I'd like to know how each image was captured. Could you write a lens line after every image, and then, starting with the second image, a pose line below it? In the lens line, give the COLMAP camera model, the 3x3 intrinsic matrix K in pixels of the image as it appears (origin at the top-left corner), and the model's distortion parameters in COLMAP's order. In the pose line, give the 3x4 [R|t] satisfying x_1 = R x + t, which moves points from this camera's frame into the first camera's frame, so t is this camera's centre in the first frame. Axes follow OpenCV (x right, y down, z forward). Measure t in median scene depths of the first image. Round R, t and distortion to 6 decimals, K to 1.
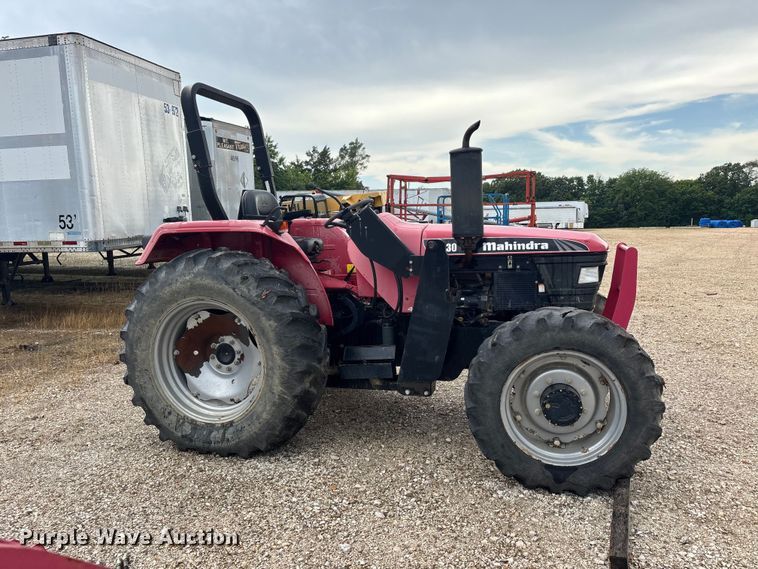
lens RADIAL K [[571.6, 0, 385.2], [0, 571.6, 294.7], [0, 0, 1]] dist [0.046240, -0.046922]
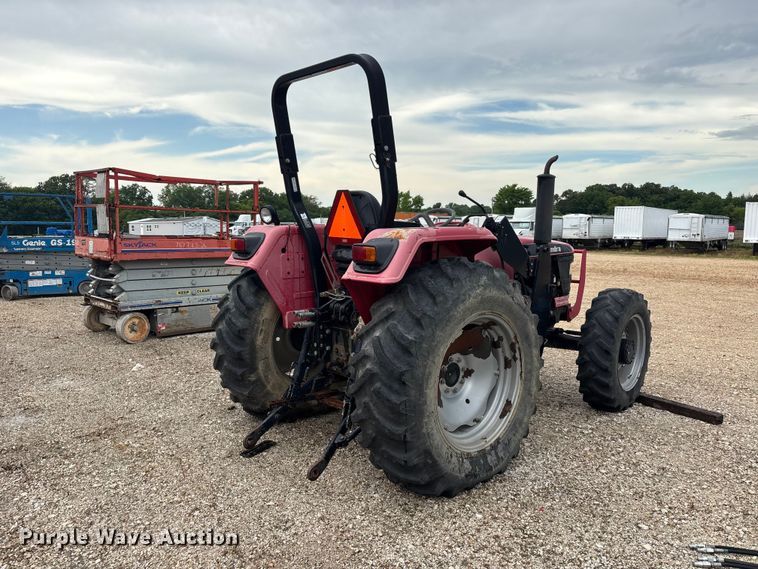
lens RADIAL K [[574.5, 0, 380.0], [0, 574.5, 295.8], [0, 0, 1]] dist [0.029874, -0.013704]
pose [[0.504882, -0.084767, 0.859016, -1.100843], [0.097532, 0.994396, 0.040803, -0.068048], [-0.857661, 0.063181, 0.510320, 0.630428]]
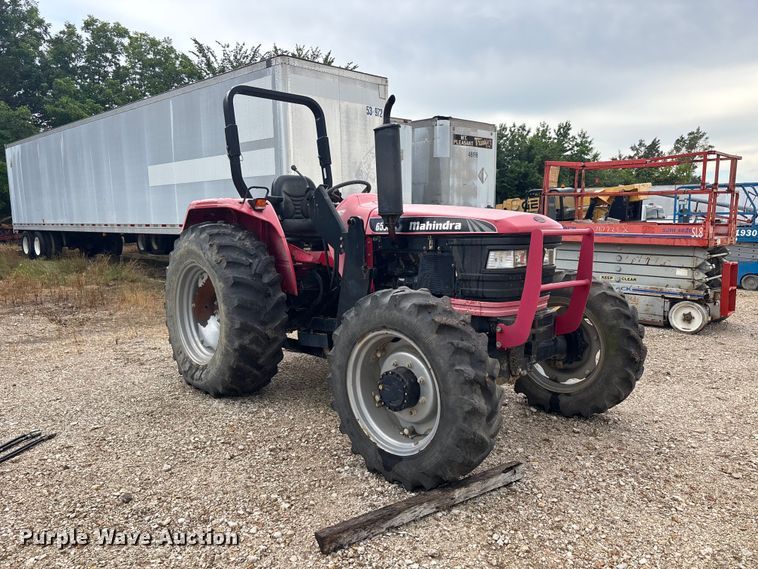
lens RADIAL K [[574.5, 0, 380.0], [0, 574.5, 295.8], [0, 0, 1]] dist [0.029874, -0.013704]
pose [[0.852401, 0.086644, -0.515660, 0.621514], [-0.085467, 0.996000, 0.026073, 0.012609], [0.515856, 0.021847, 0.856396, 0.138324]]
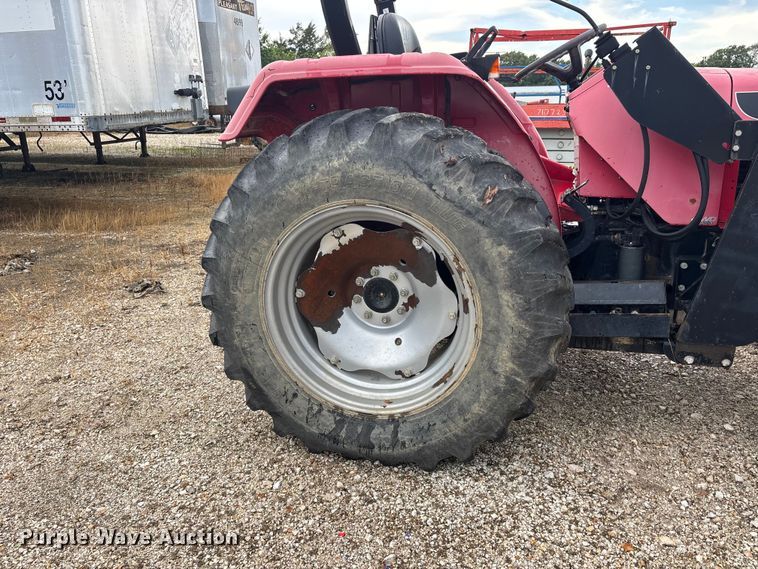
lens RADIAL K [[572.3, 0, 379.0], [0, 572.3, 284.5], [0, 0, 1]] dist [0.067569, -0.074197]
pose [[0.999887, -0.001046, 0.014974, -0.289491], [-0.001483, 0.985804, 0.167892, -0.007510], [-0.014937, -0.167895, 0.985692, 0.418358]]
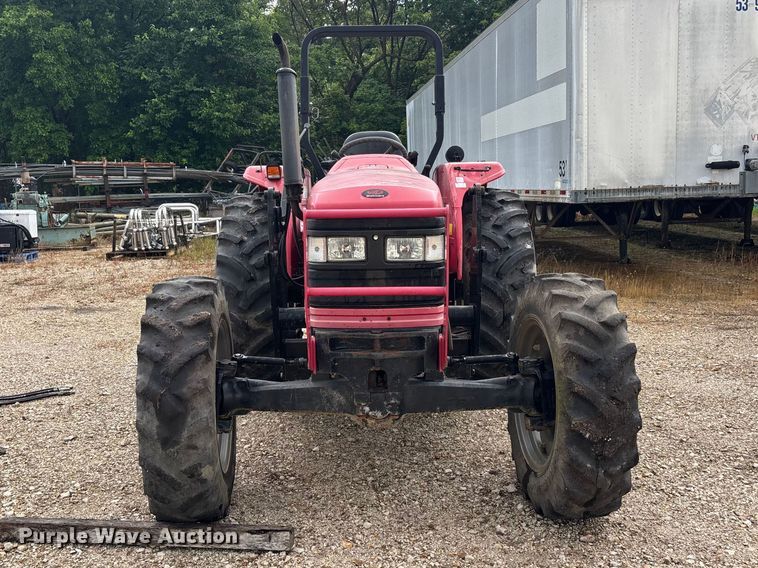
lens RADIAL K [[807.9, 0, 408.9], [0, 807.9, 299.2], [0, 0, 1]] dist [0.018779, 0.002388]
pose [[0.268893, 0.153194, -0.950909, 1.256020], [-0.118034, 0.985070, 0.125320, -0.115683], [0.955910, 0.078542, 0.282960, 0.903533]]
